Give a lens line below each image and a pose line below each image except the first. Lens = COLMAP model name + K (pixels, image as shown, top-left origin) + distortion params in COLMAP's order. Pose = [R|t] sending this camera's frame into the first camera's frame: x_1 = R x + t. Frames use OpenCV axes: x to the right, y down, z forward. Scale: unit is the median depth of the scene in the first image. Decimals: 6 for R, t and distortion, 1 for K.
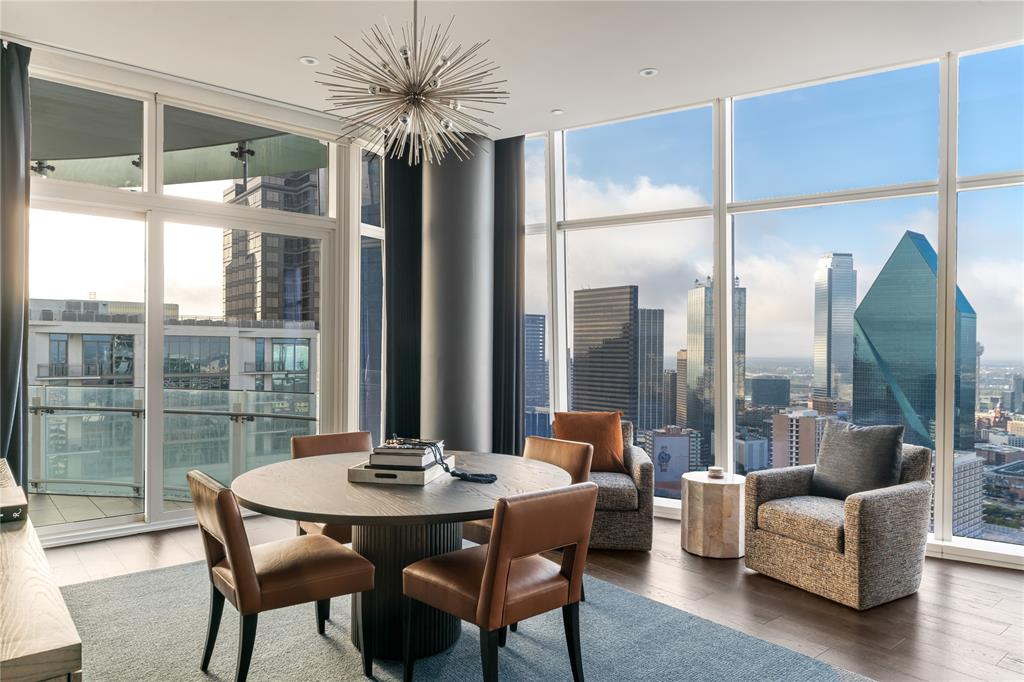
lens RADIAL K [[669.2, 0, 518.2], [0, 669.2, 354.6], [0, 0, 1]] dist [0.006855, 0.000897]
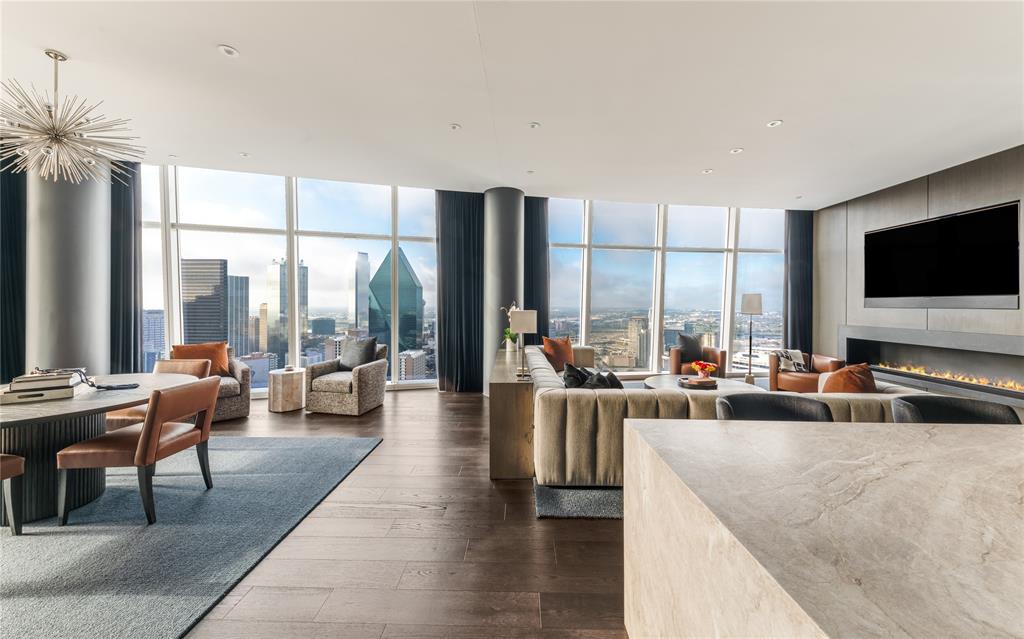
lens RADIAL K [[357.9, 0, 515.2], [0, 357.9, 306.1], [0, 0, 1]] dist [0.016638, -0.006634]
pose [[0.659801, -0.006528, 0.751412, -0.068097], [0.005753, 0.999977, 0.003636, -0.007046], [-0.751418, 0.001924, 0.659823, -0.222281]]
